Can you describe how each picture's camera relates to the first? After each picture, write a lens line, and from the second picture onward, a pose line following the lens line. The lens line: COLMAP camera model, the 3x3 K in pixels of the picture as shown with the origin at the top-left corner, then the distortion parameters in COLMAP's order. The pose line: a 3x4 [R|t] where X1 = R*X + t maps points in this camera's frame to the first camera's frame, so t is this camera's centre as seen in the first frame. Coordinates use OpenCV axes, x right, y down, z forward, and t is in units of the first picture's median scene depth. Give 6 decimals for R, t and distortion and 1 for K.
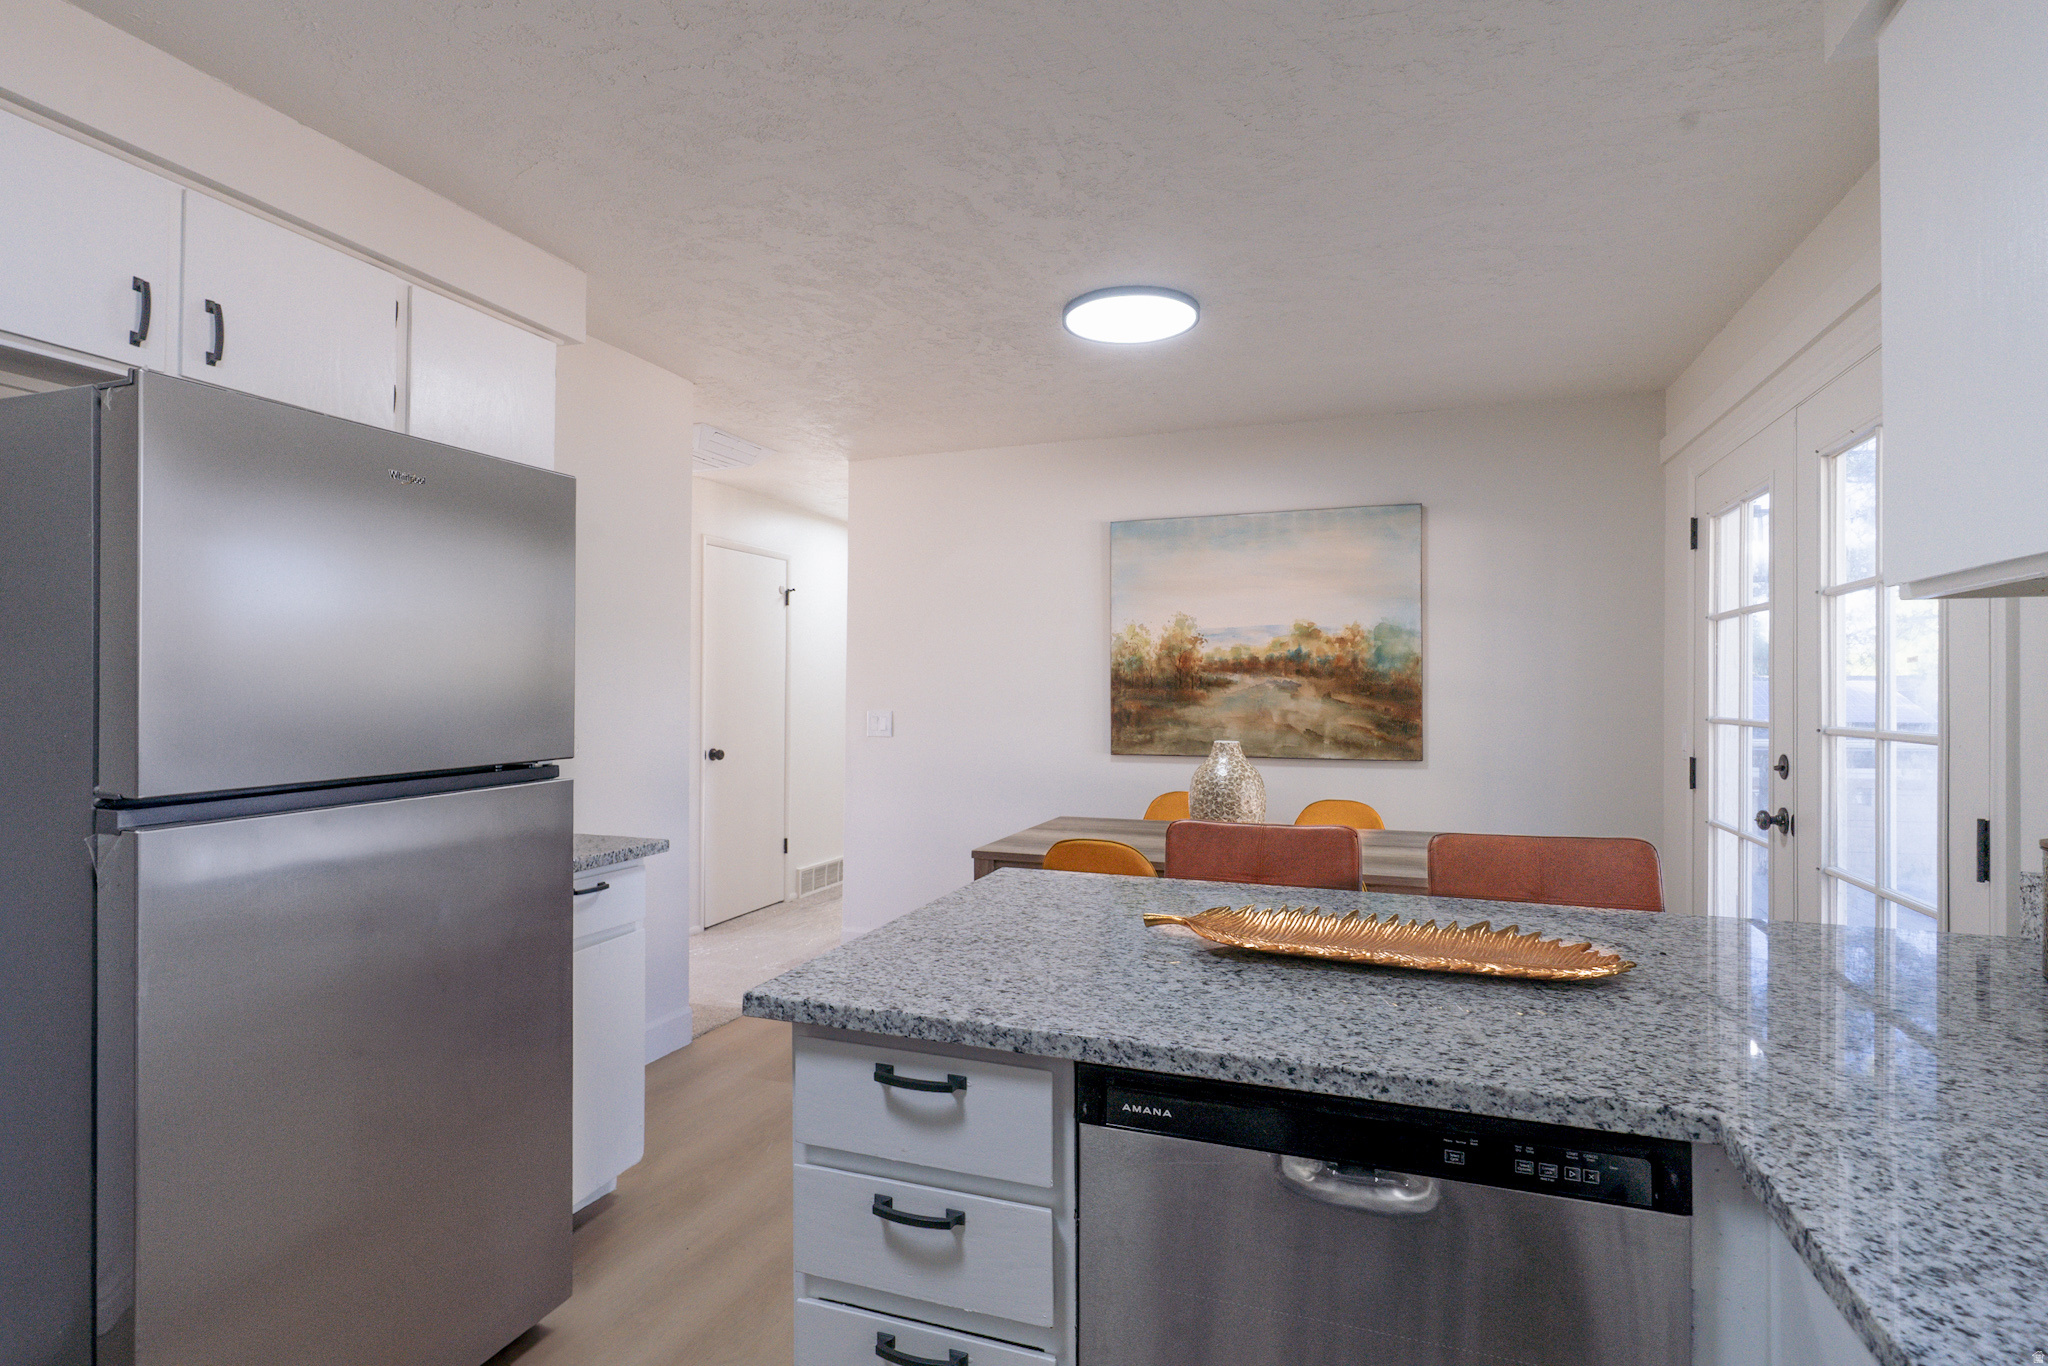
lens RADIAL K [[1073.0, 0, 1006.5], [0, 1073.0, 684.9], [0, 0, 1]] dist [-0.004930, 0.005787]
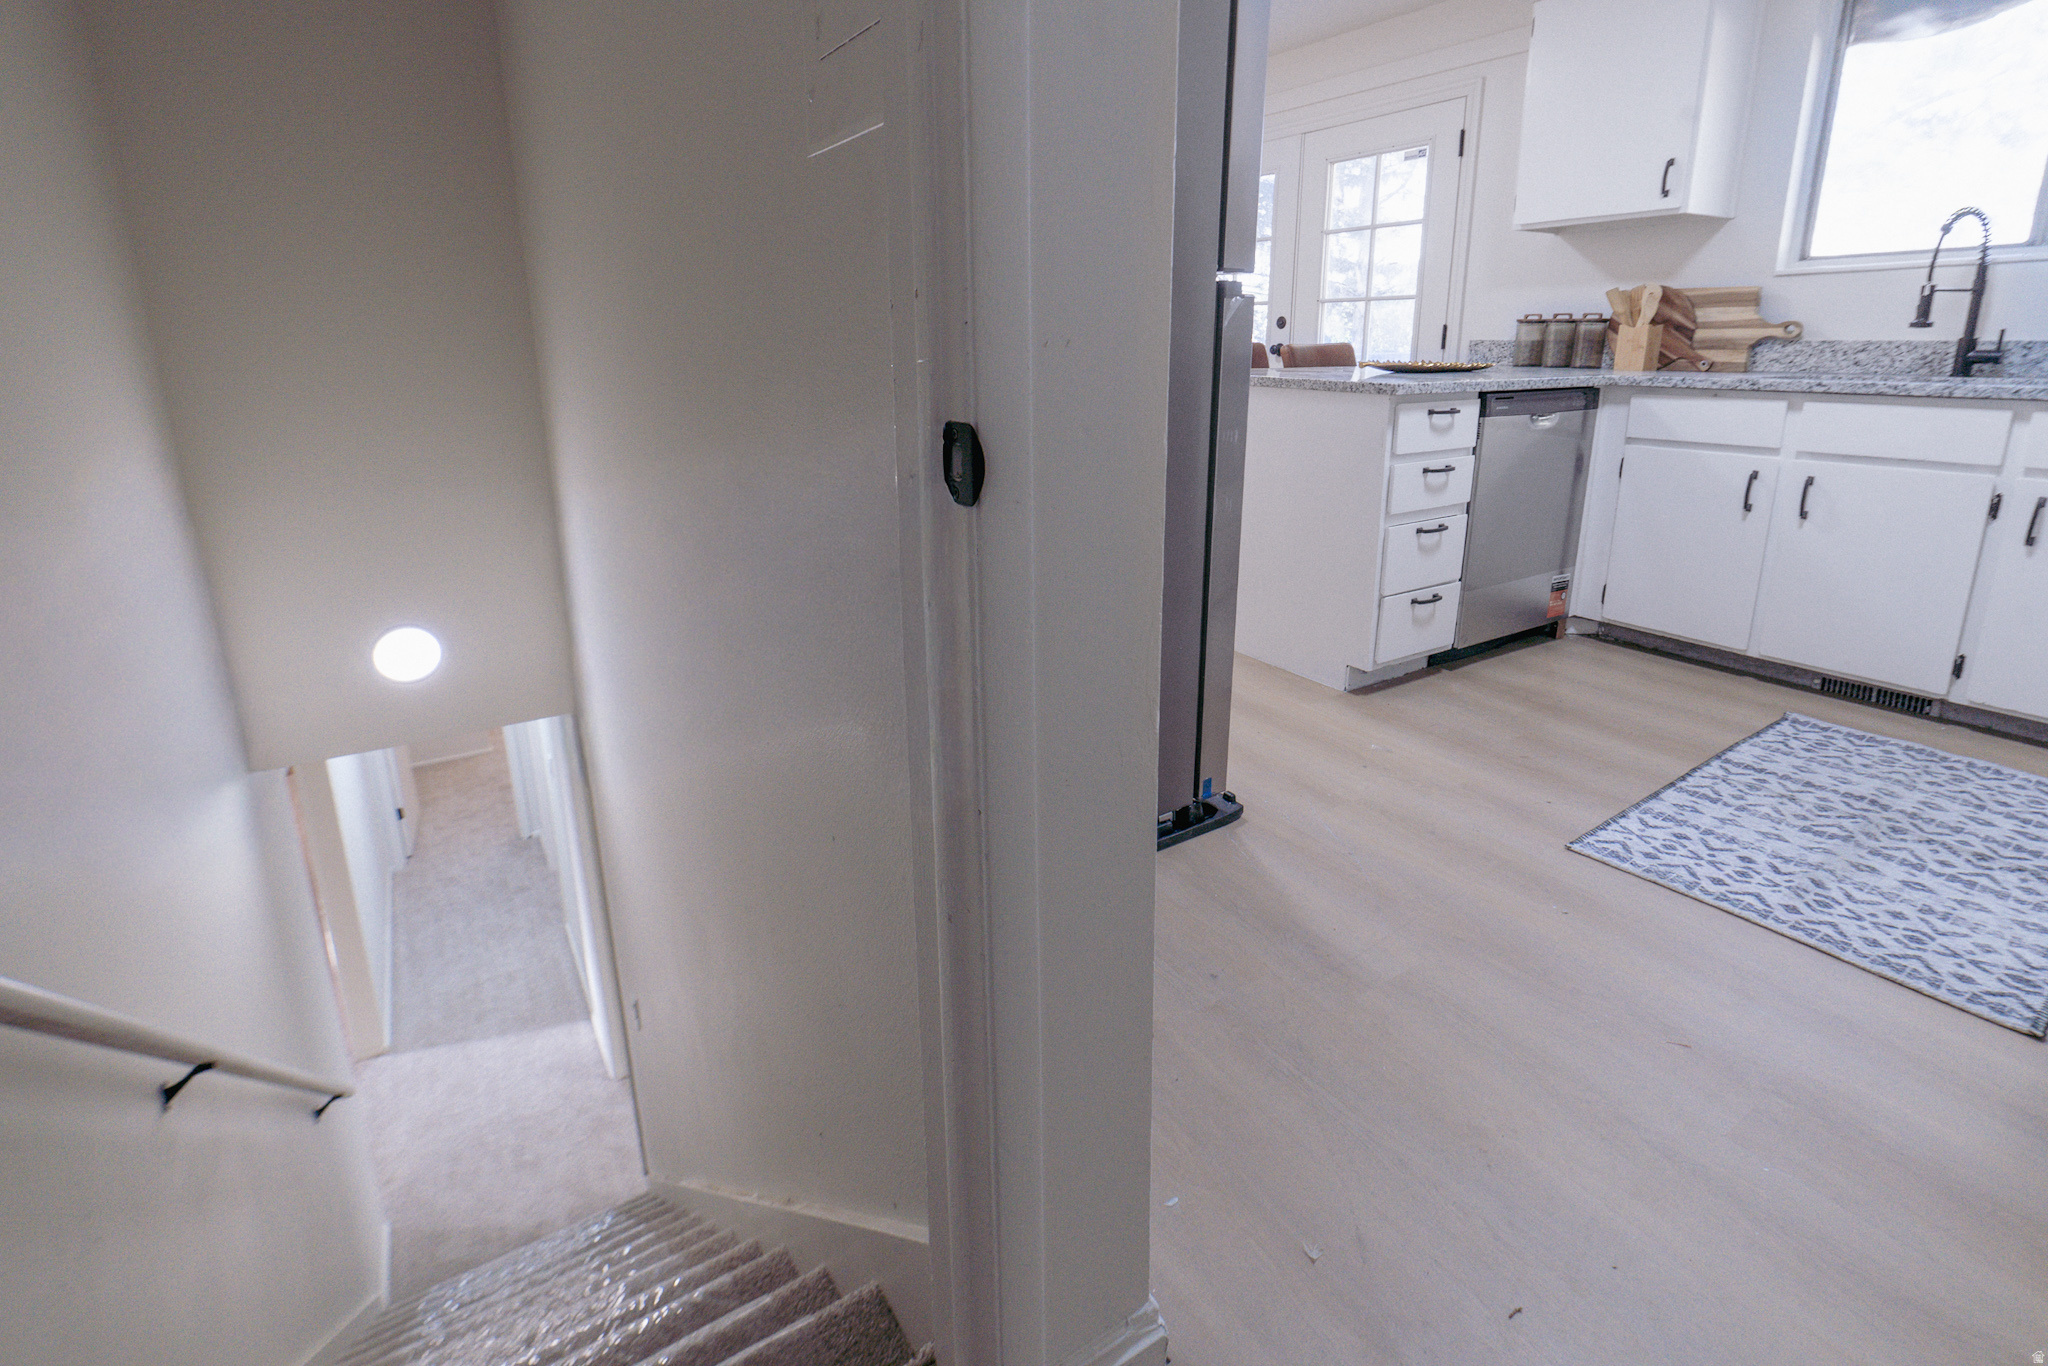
lens RADIAL K [[955.0, 0, 1090.6], [0, 955.0, 584.4], [0, 0, 1]] dist [0.001920, 0.000612]
pose [[0.587515, -0.211789, 0.781007, -0.590154], [0.006516, 0.966350, 0.257147, 0.051154], [-0.809187, -0.145989, 0.569125, 0.103543]]
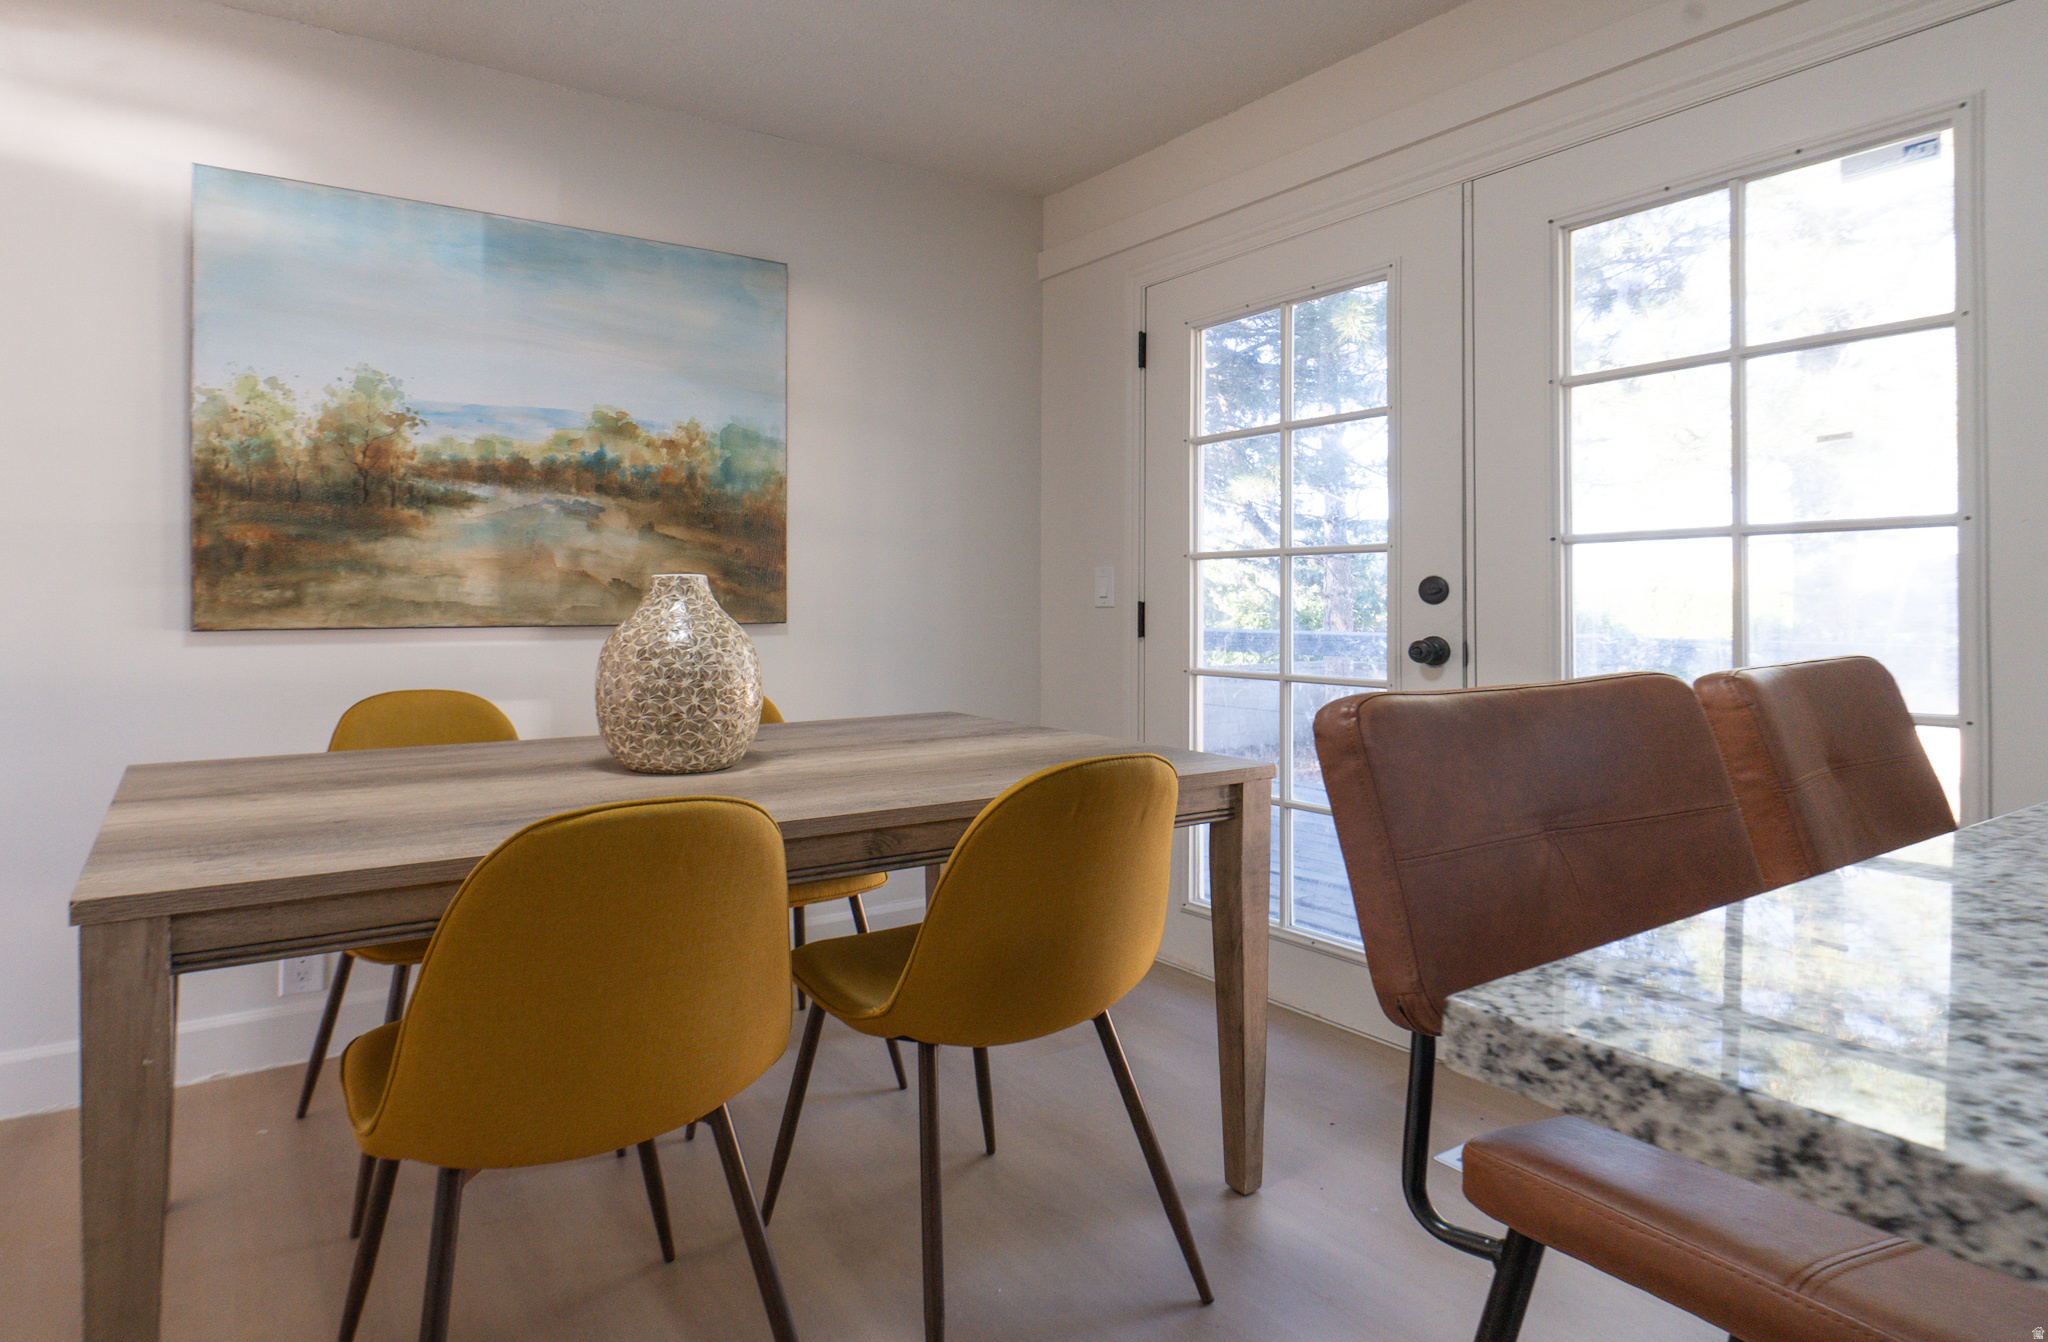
lens RADIAL K [[1015.8, 0, 1005.9], [0, 1015.8, 614.2], [0, 0, 1]] dist [-0.006066, -0.000972]
pose [[0.551621, -0.008430, 0.834053, -0.094796], [-0.012170, 0.999761, 0.018154, 0.048597], [-0.834006, -0.020164, 0.551386, 0.475305]]
